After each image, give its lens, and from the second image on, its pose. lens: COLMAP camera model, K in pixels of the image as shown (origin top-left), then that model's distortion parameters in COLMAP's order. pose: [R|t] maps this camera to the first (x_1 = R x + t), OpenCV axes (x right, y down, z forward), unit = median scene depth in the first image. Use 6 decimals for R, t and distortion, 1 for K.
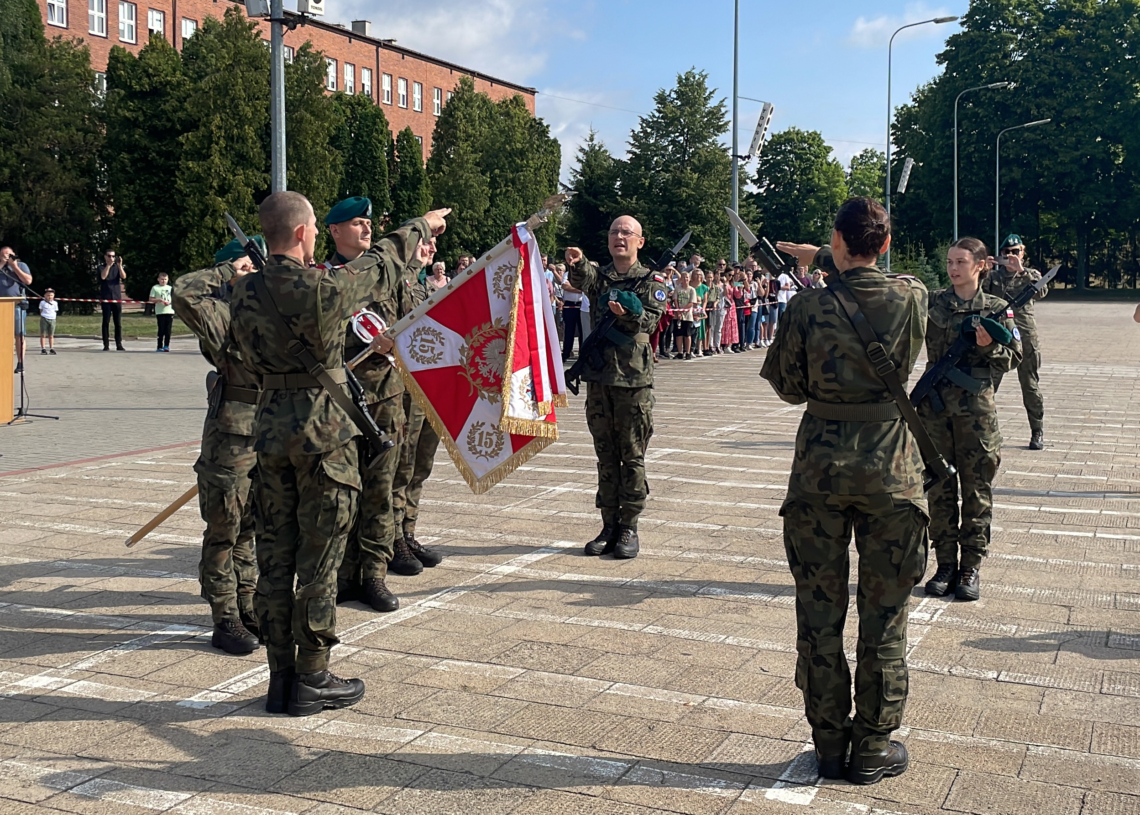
lens RADIAL K [[1349.5, 0, 571.6], [0, 1349.5, 334.0], [0, 0, 1]] dist [0.111572, -0.222854]
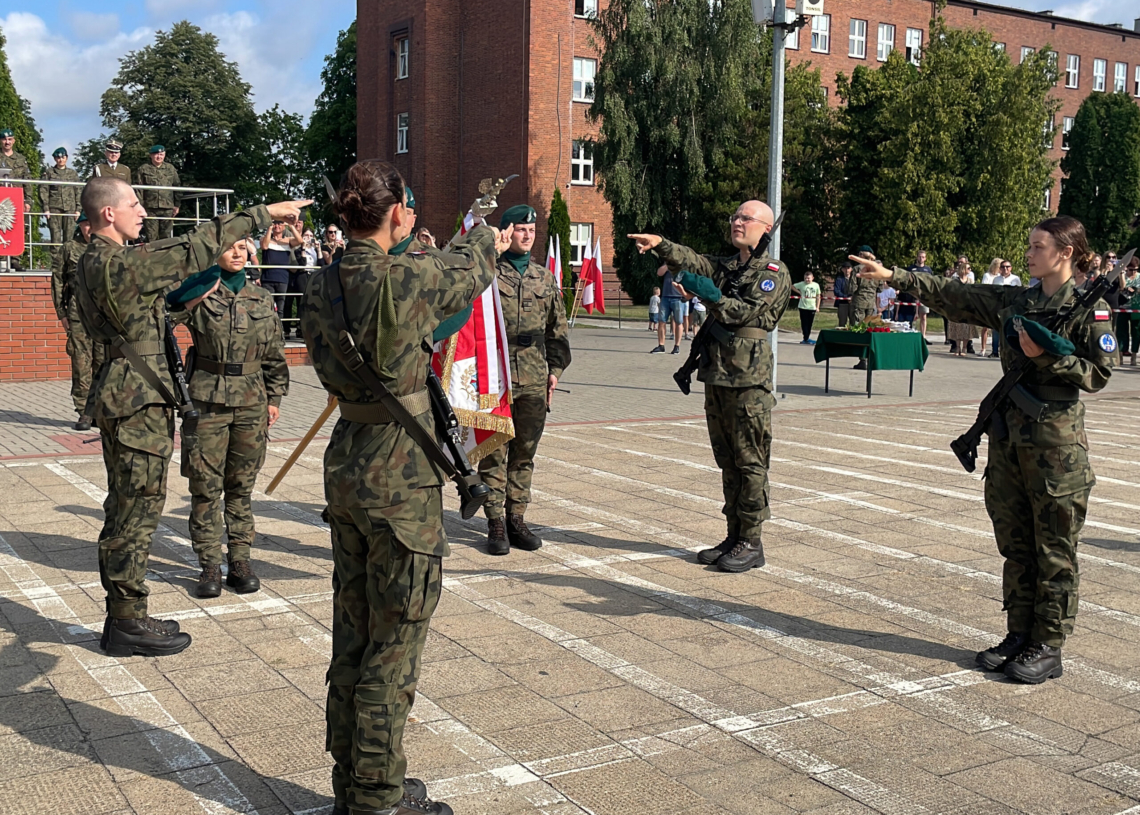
lens RADIAL K [[1245.6, 0, 550.4], [0, 1245.6, 369.3], [0, 0, 1]] dist [0.097676, -0.147422]
pose [[0.831746, 0.054504, -0.552475, 0.458008], [-0.037619, 0.998415, 0.041862, -0.003874], [0.553881, -0.014035, 0.832478, 0.253276]]
